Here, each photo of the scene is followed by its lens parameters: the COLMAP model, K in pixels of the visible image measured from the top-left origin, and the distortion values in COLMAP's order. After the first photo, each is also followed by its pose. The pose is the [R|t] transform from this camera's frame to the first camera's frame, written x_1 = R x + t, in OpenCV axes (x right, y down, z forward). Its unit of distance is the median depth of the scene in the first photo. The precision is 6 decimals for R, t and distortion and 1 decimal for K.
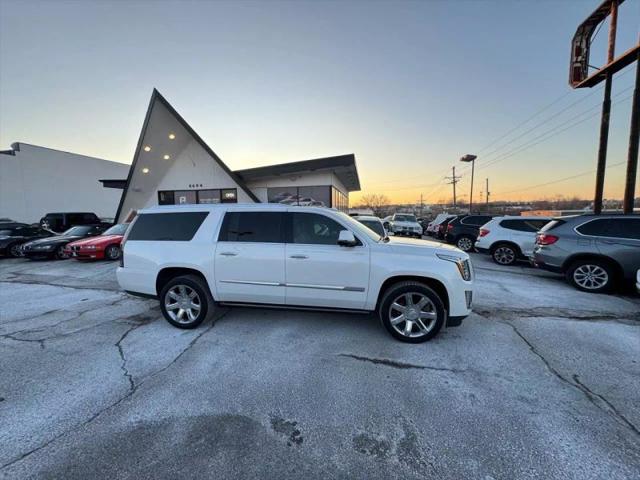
lens RADIAL K [[253.1, 0, 322.0], [0, 253.1, 241.5], [0, 0, 1]] dist [-0.003108, 0.000154]
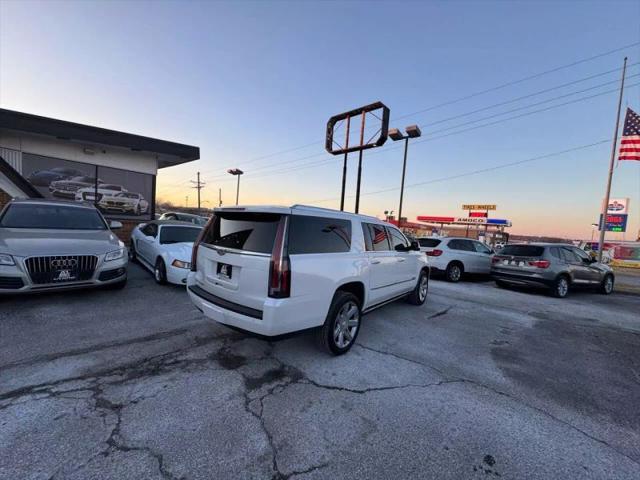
lens RADIAL K [[253.1, 0, 320.3], [0, 253.1, 240.6], [0, 0, 1]] dist [-0.003108, 0.000154]
pose [[0.497052, 0.002130, 0.867718, -1.357406], [0.010366, 0.999911, -0.008393, -0.034588], [-0.867659, 0.013167, 0.496985, 0.642358]]
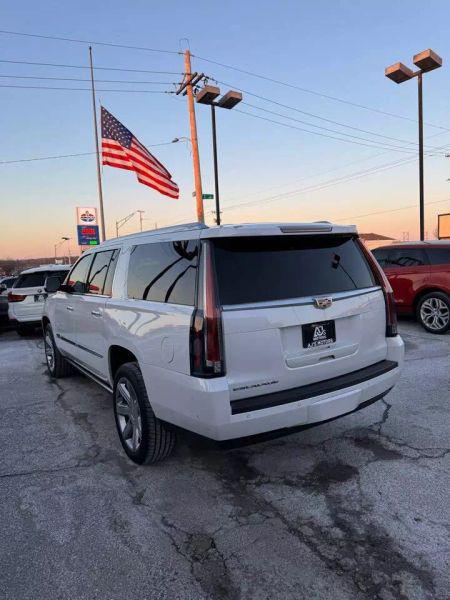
lens RADIAL K [[421.0, 0, 227.3], [0, 421.0, 297.0], [0, 0, 1]] dist [0.036989, -0.038306]
pose [[-0.658013, -0.025347, 0.752580, -1.289830], [0.132306, 0.979994, 0.148687, -0.154229], [-0.741292, 0.197409, -0.641495, 1.891630]]
